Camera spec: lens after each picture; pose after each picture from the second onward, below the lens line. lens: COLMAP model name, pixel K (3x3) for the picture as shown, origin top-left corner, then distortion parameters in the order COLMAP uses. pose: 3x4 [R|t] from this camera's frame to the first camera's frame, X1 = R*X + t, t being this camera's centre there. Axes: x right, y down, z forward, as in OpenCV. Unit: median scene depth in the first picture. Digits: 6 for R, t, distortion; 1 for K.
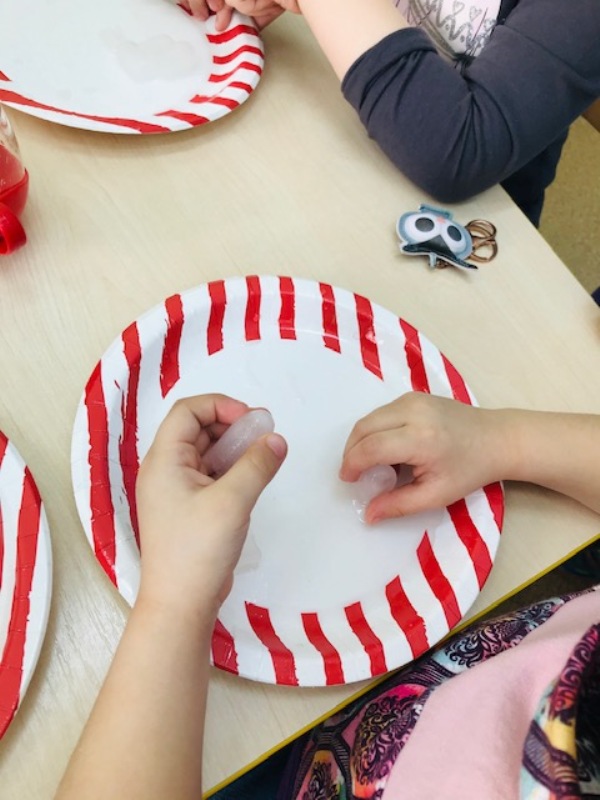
lens RADIAL K [[645.5, 0, 300.0], [0, 645.5, 400.0], [0, 0, 1]] dist [0.000882, -0.105741]
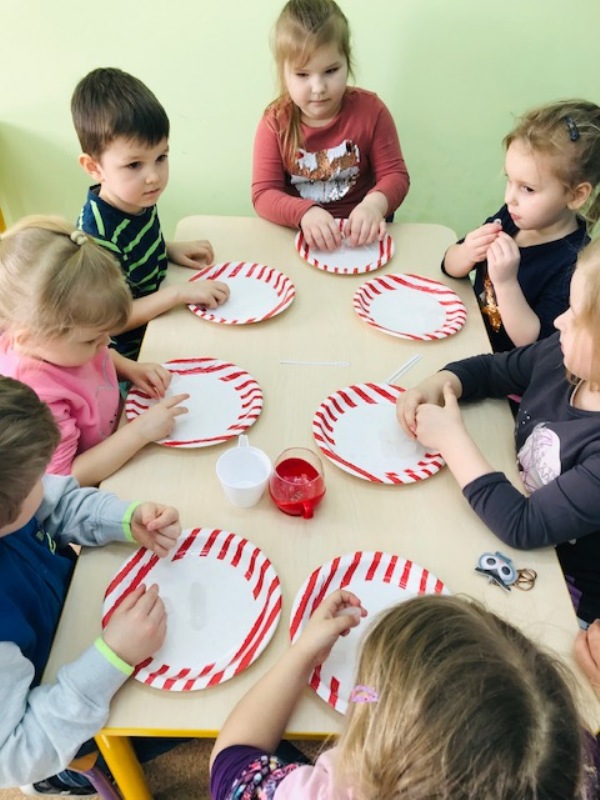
lens RADIAL K [[645.5, 0, 300.0], [0, 645.5, 400.0], [0, 0, 1]] dist [0.000882, -0.105741]
pose [[0.849828, 0.251346, -0.463268, 0.570530], [-0.393788, 0.887012, -0.241125, 0.005851], [0.350318, 0.387344, 0.852785, -1.318499]]
